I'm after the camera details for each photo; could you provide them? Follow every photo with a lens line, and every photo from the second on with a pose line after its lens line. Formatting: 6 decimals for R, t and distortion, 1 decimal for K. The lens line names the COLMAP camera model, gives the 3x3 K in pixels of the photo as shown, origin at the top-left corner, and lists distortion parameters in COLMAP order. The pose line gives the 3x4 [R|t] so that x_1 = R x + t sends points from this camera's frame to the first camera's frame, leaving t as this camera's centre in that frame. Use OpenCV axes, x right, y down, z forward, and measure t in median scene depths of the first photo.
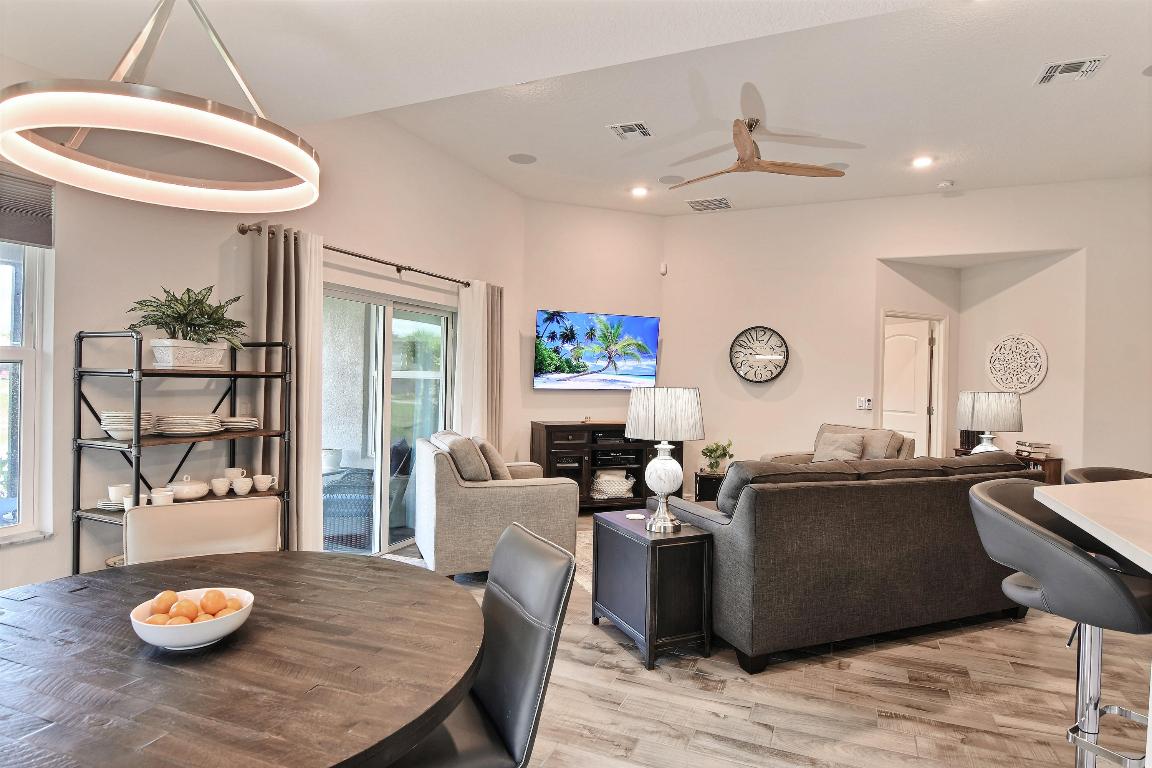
lens RADIAL K [[623.3, 0, 577.3], [0, 623.3, 379.6], [0, 0, 1]] dist [-0.001795, -0.011794]
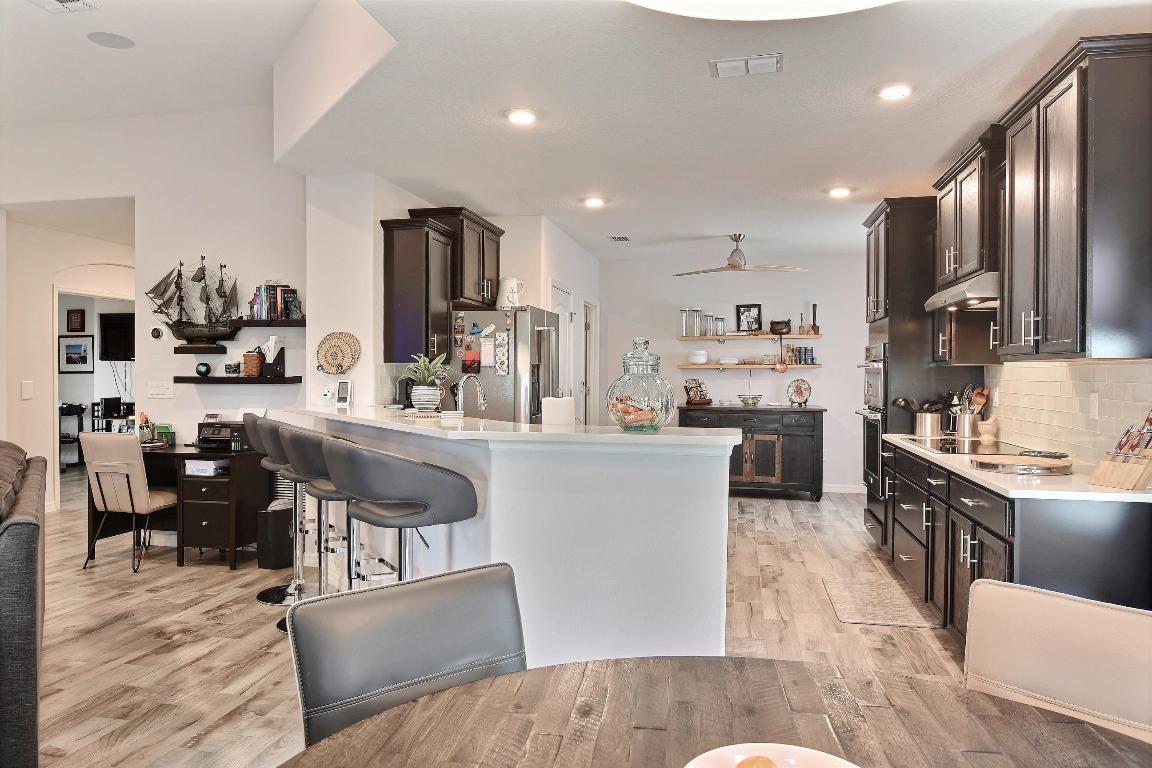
lens RADIAL K [[789.8, 0, 576.0], [0, 789.8, 384.0], [0, 0, 1]] dist [-0.001646, -0.007426]
pose [[-0.196651, -0.034790, 0.979856, -0.270696], [-0.005207, 0.999393, 0.034439, 0.003432], [-0.980460, 0.001670, -0.196713, 0.291218]]
